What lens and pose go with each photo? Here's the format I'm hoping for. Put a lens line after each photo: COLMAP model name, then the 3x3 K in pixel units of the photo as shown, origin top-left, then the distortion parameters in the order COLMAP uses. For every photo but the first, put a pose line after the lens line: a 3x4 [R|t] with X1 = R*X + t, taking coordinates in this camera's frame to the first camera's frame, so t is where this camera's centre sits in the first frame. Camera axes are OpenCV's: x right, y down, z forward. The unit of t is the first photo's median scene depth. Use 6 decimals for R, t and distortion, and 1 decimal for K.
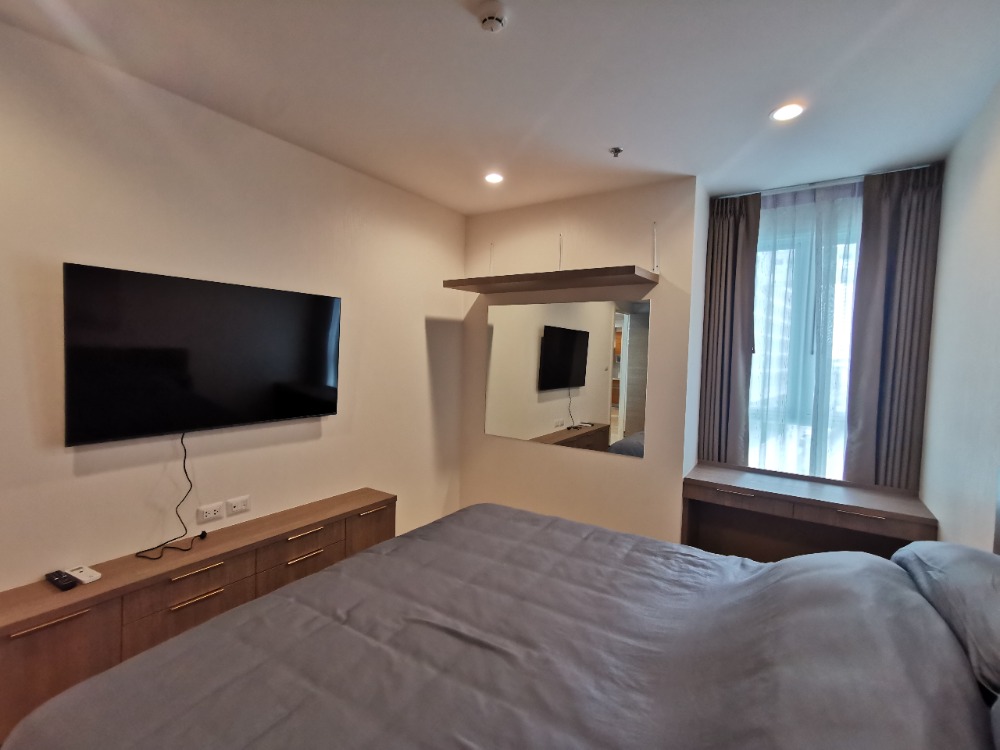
lens RADIAL K [[462.2, 0, 500.0], [0, 462.2, 375.0], [0, 0, 1]] dist [-0.001093, 0.000510]
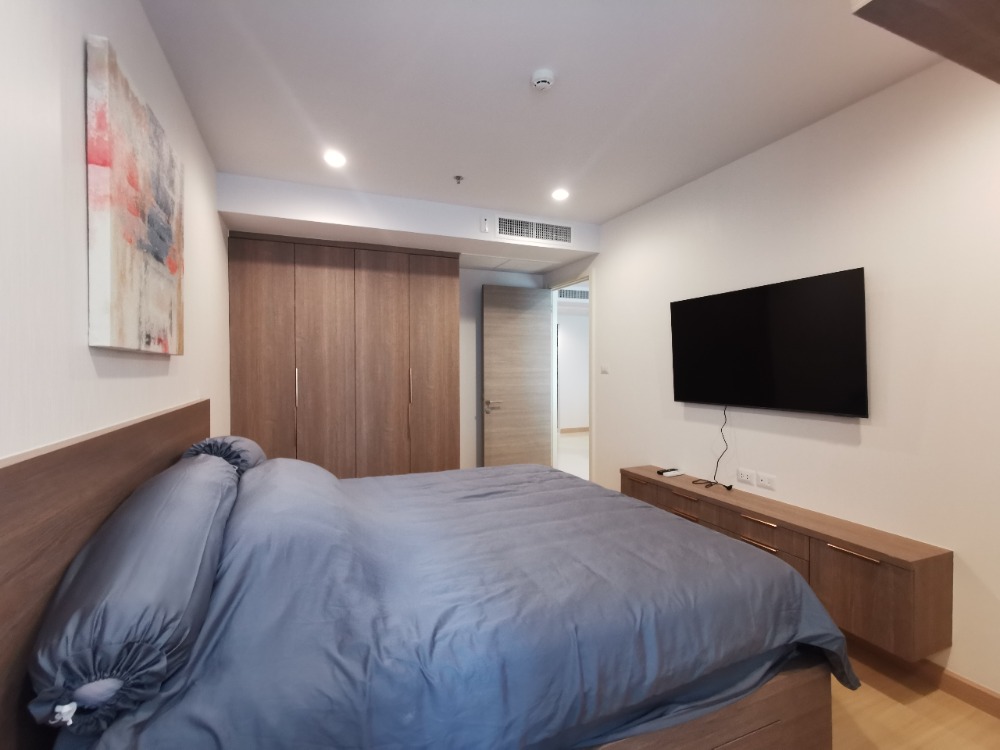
lens RADIAL K [[462.2, 0, 500.0], [0, 462.2, 375.0], [0, 0, 1]] dist [-0.001093, 0.000510]
pose [[-0.547161, -0.010918, -0.836956, 0.677228], [-0.056009, 0.998151, 0.023595, 0.031302], [0.835152, 0.059788, -0.546761, 0.976142]]
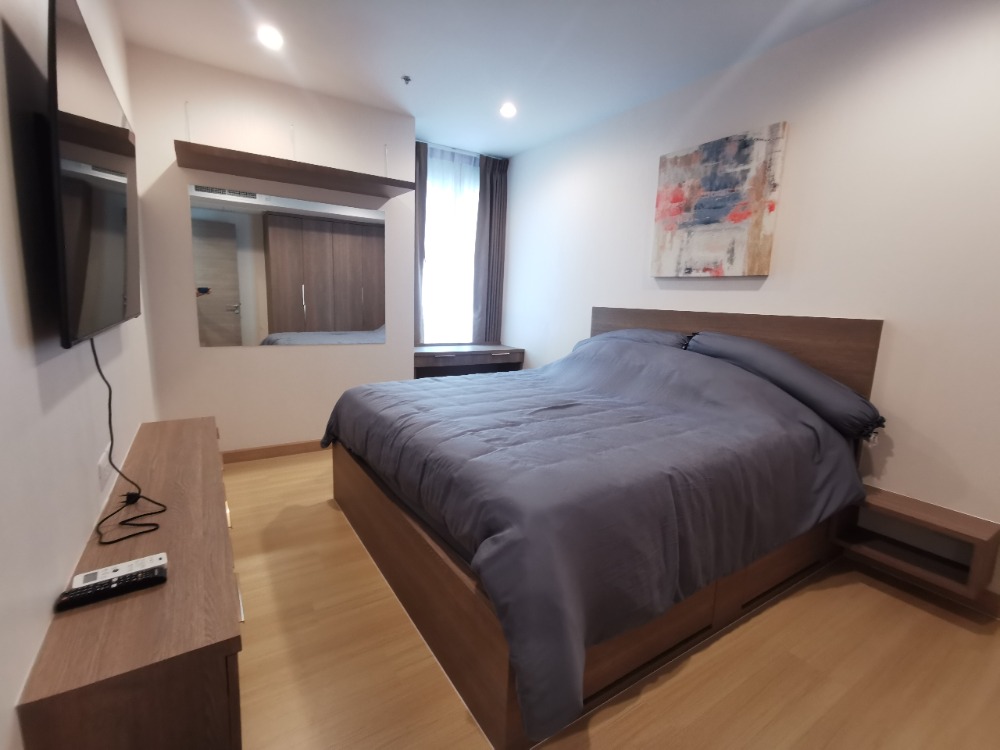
lens RADIAL K [[462.2, 0, 500.0], [0, 462.2, 375.0], [0, 0, 1]] dist [-0.001093, 0.000510]
pose [[0.396335, -0.157709, 0.904459, -0.846005], [0.022922, 0.986529, 0.161975, 0.084100], [-0.917820, -0.043464, 0.394611, 0.266188]]
